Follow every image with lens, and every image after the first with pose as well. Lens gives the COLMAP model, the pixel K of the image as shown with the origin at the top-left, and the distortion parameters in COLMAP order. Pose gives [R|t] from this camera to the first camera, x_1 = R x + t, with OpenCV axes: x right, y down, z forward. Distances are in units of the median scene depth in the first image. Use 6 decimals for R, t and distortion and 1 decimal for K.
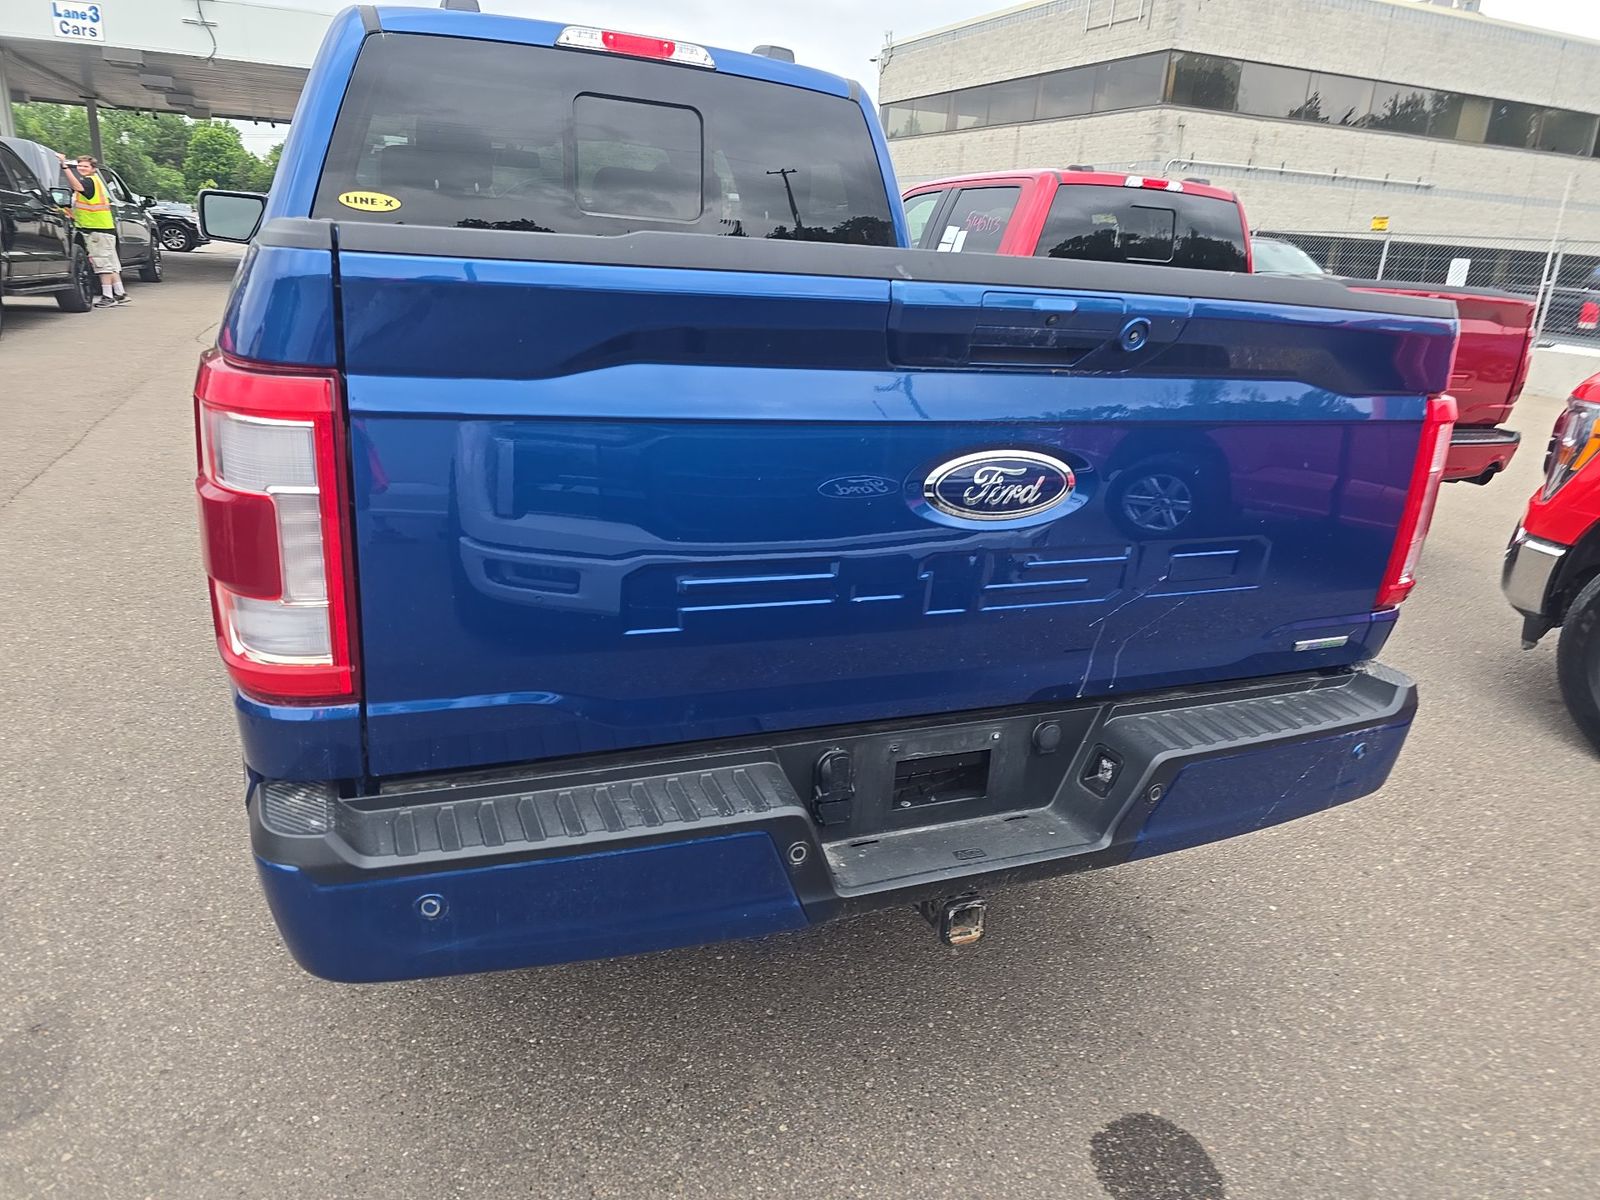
lens RADIAL K [[1079.6, 0, 785.3], [0, 1079.6, 551.7], [0, 0, 1]] dist [0.054851, -0.051257]
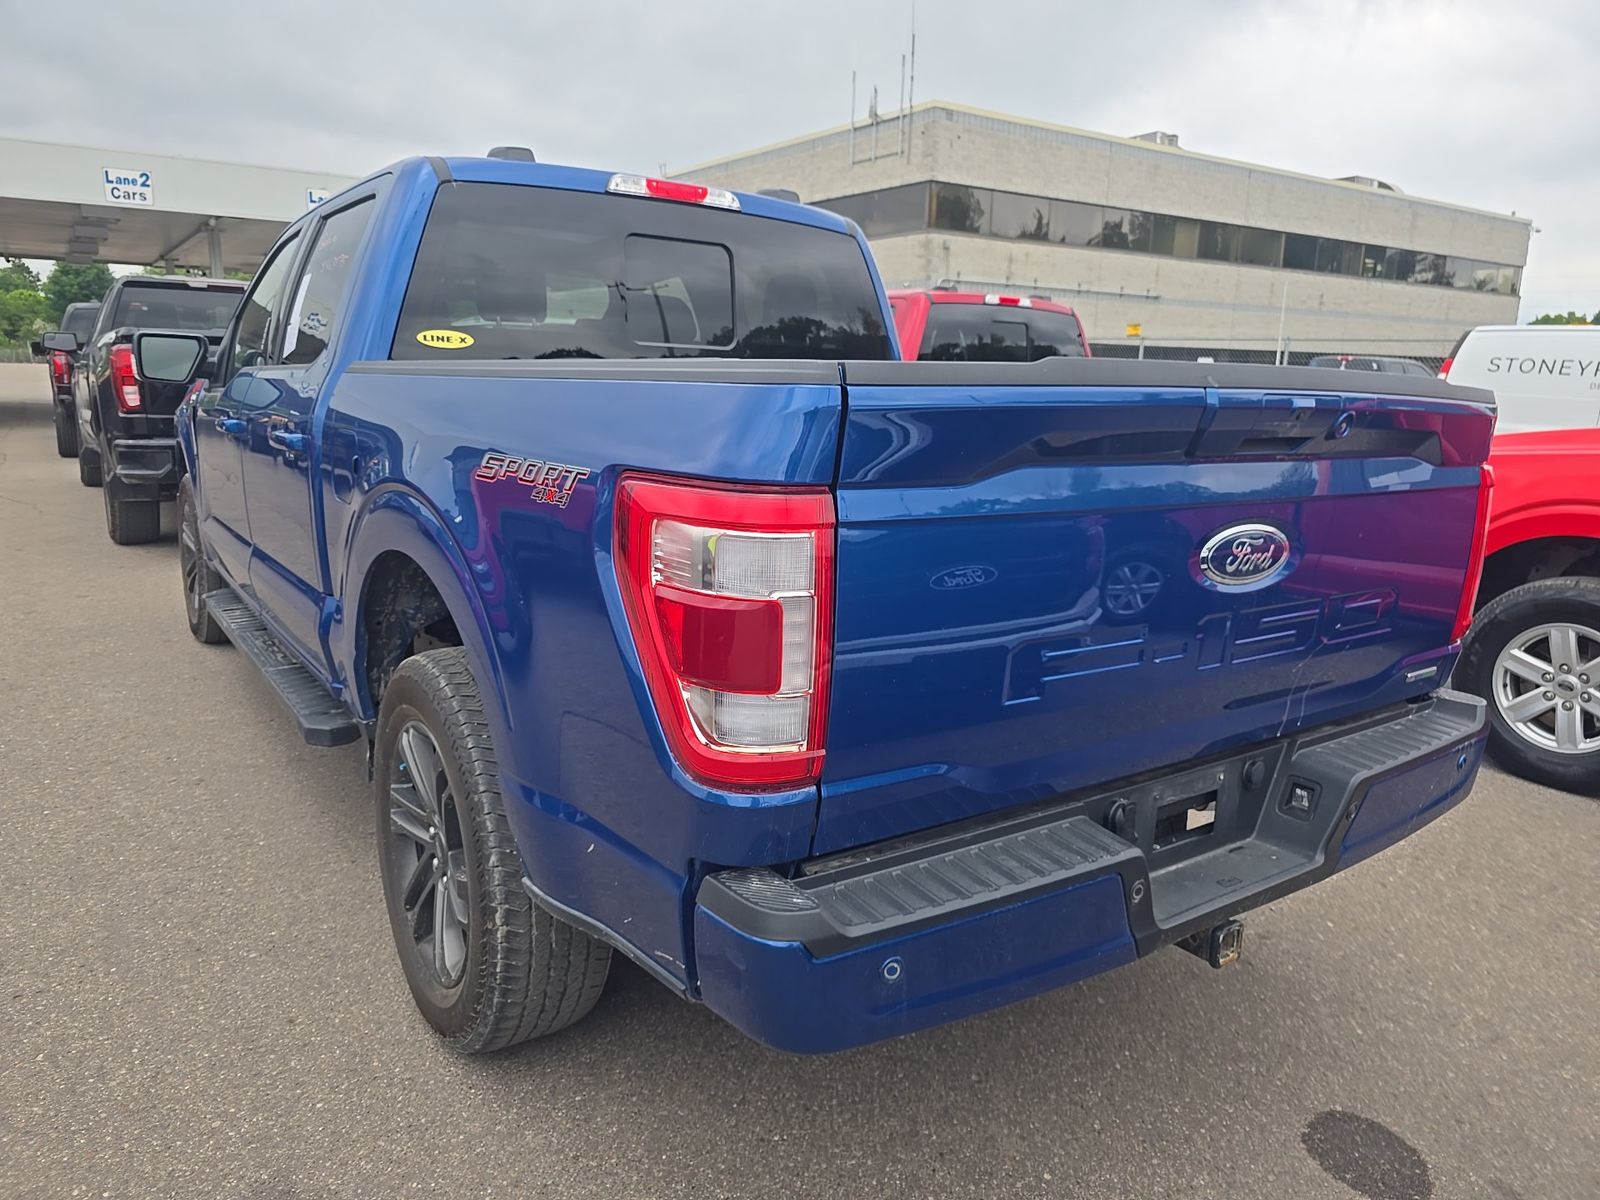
lens RADIAL K [[1079.6, 0, 785.2], [0, 1079.6, 557.8], [0, 0, 1]] dist [0.054851, -0.051257]
pose [[0.979907, -0.068952, 0.187155, -0.323409], [0.086732, 0.992290, -0.088531, 0.002314], [-0.179608, 0.102985, 0.978333, -0.045743]]
